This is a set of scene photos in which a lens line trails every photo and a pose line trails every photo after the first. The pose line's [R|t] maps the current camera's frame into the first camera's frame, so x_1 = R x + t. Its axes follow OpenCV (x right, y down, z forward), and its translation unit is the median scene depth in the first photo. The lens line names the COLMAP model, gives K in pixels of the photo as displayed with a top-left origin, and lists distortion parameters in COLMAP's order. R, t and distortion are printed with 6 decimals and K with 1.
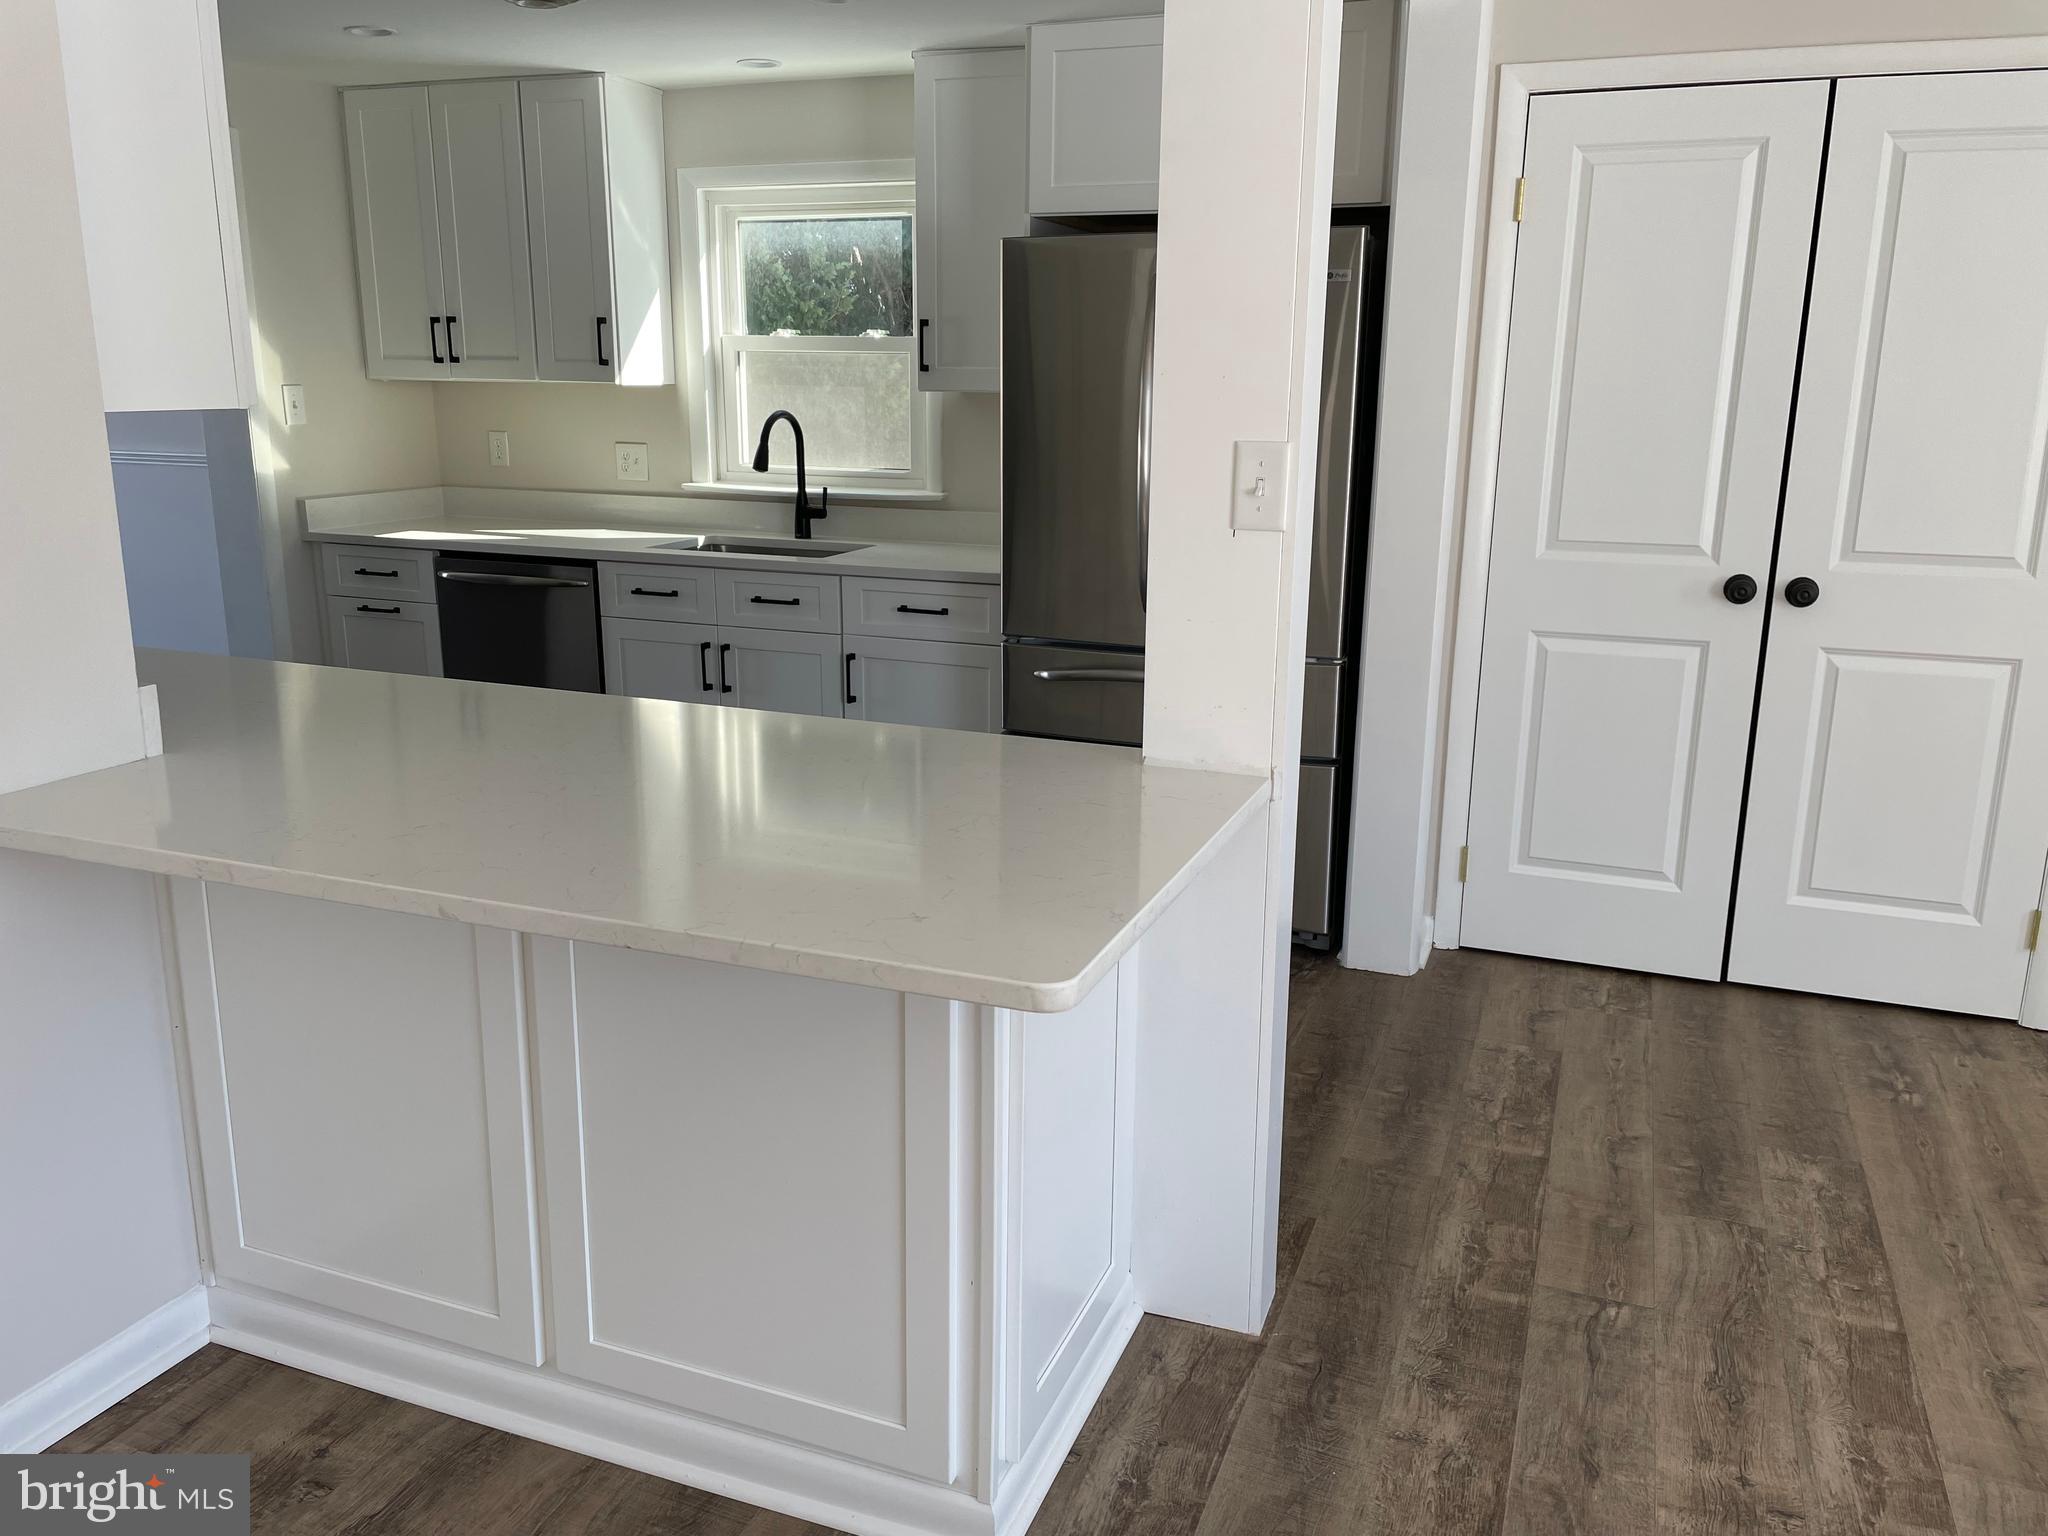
lens RADIAL K [[1551.4, 0, 1017.7], [0, 1551.4, 739.0], [0, 0, 1]] dist [0.129088, -0.213119]
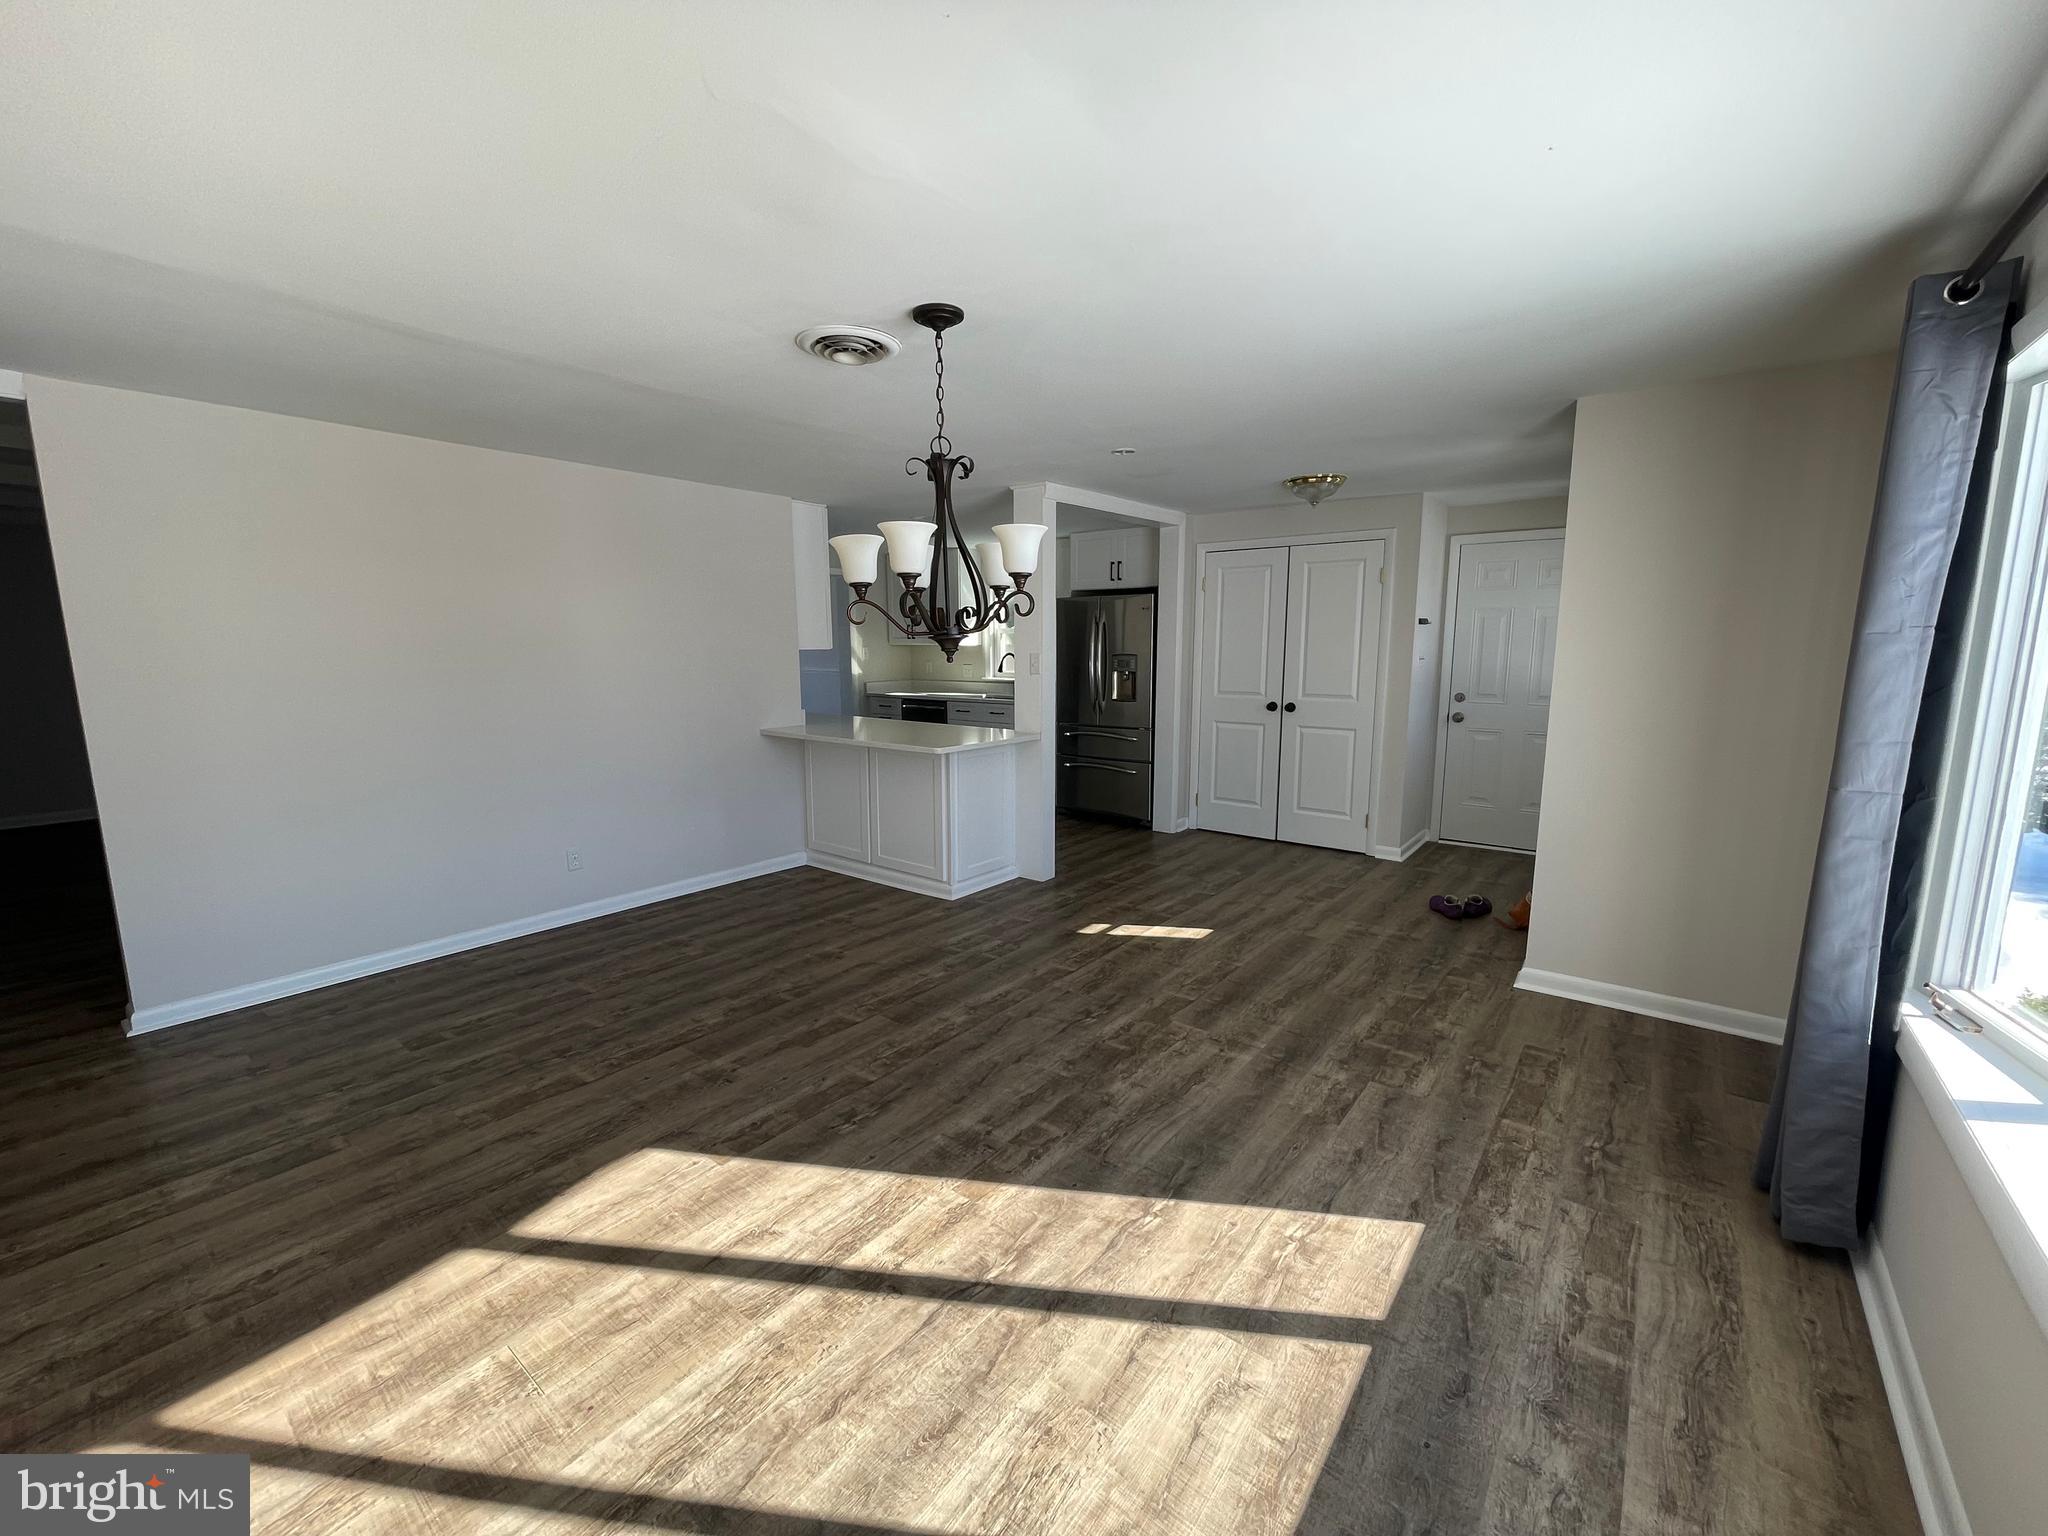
lens RADIAL K [[820.0, 0, 1024.0], [0, 820.0, 768.0], [0, 0, 1]] dist [0.000402, 0.000002]
pose [[0.957271, 0.034095, -0.287177, 0.330956], [-0.057428, 0.995661, -0.073220, 0.122164], [0.283434, 0.086584, 0.955075, -0.471077]]
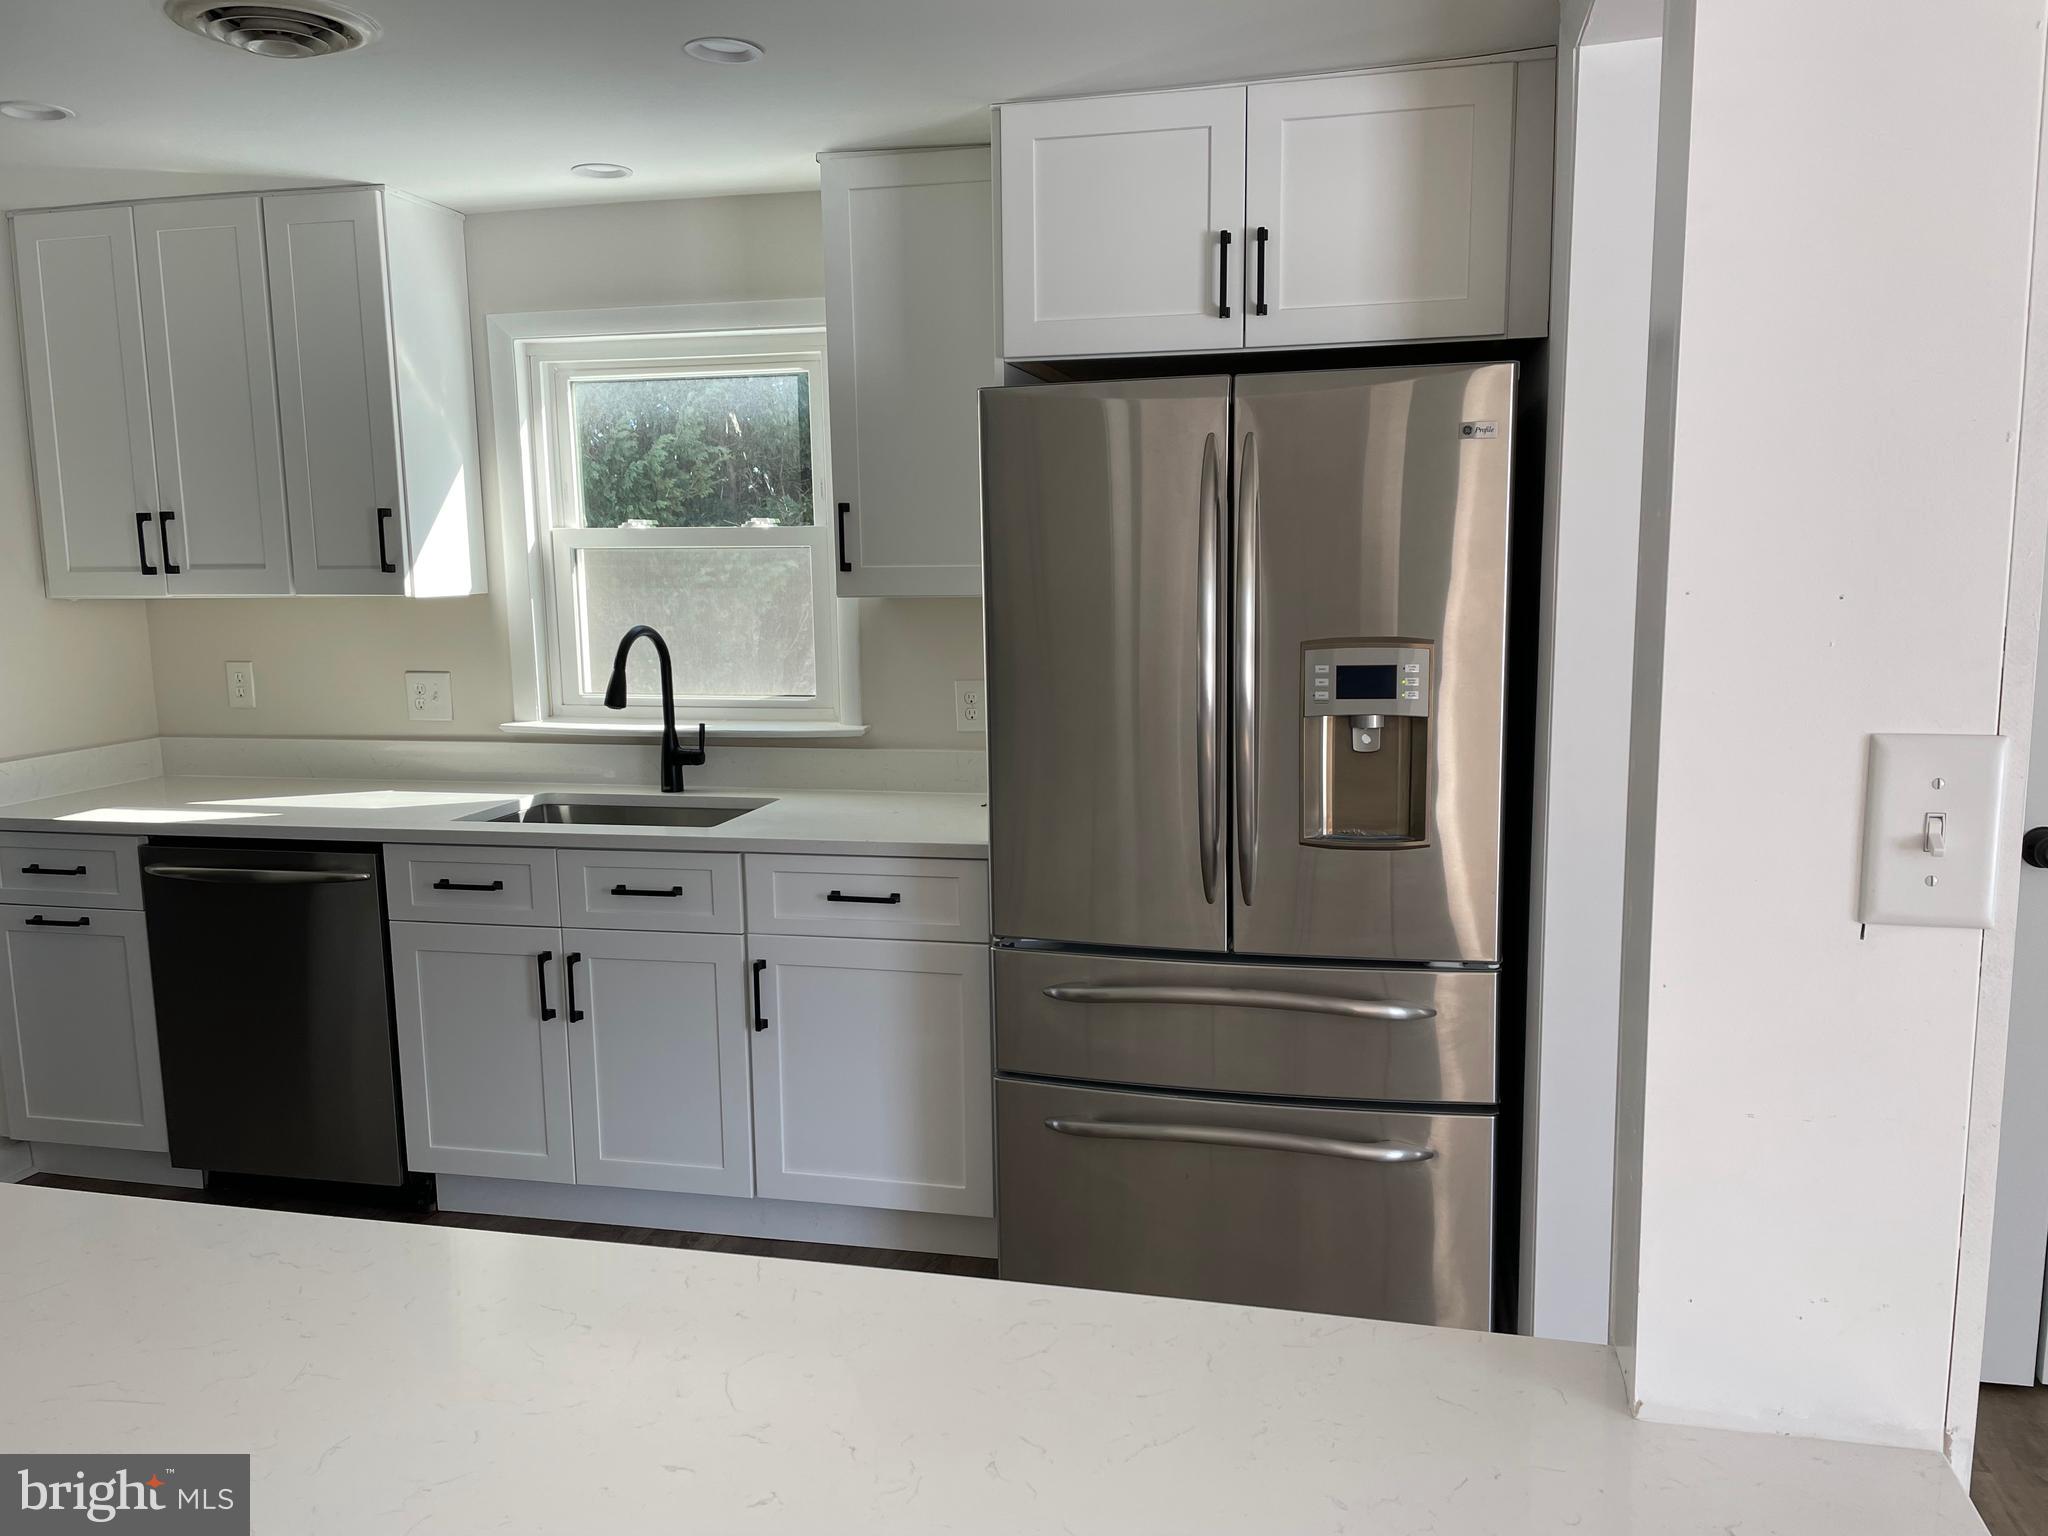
lens RADIAL K [[1502.7, 0, 1024.0], [0, 1502.7, 768.0], [0, 0, 1]] dist [0.081980, -0.103165]
pose [[0.989199, -0.041231, 0.140661, -0.073719], [0.053694, 0.994848, -0.085993, -0.069976], [-0.136391, 0.092617, 0.986316, 0.268610]]
